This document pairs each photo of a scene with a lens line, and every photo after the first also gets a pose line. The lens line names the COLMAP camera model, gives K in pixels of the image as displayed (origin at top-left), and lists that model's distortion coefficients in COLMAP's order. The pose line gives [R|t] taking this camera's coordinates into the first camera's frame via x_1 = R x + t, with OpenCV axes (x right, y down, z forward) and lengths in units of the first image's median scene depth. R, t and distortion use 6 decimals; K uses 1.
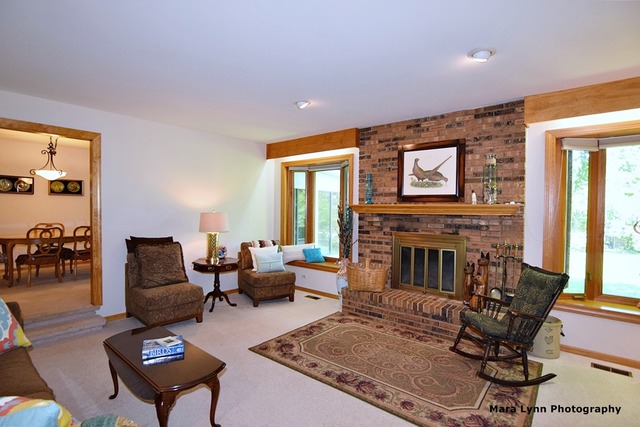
lens RADIAL K [[318.2, 0, 317.3], [0, 318.2, 214.7], [0, 0, 1]] dist [-0.012701, 0.000411]
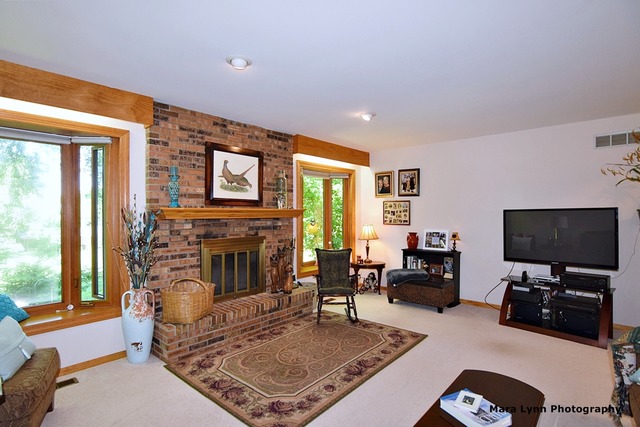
lens RADIAL K [[318.2, 0, 317.3], [0, 318.2, 214.7], [0, 0, 1]] dist [-0.012701, 0.000411]
pose [[0.037710, -0.016292, 0.999156, -0.640653], [0.019626, 0.999686, 0.015560, -0.022917], [-0.999096, 0.019023, 0.038018, 0.699644]]
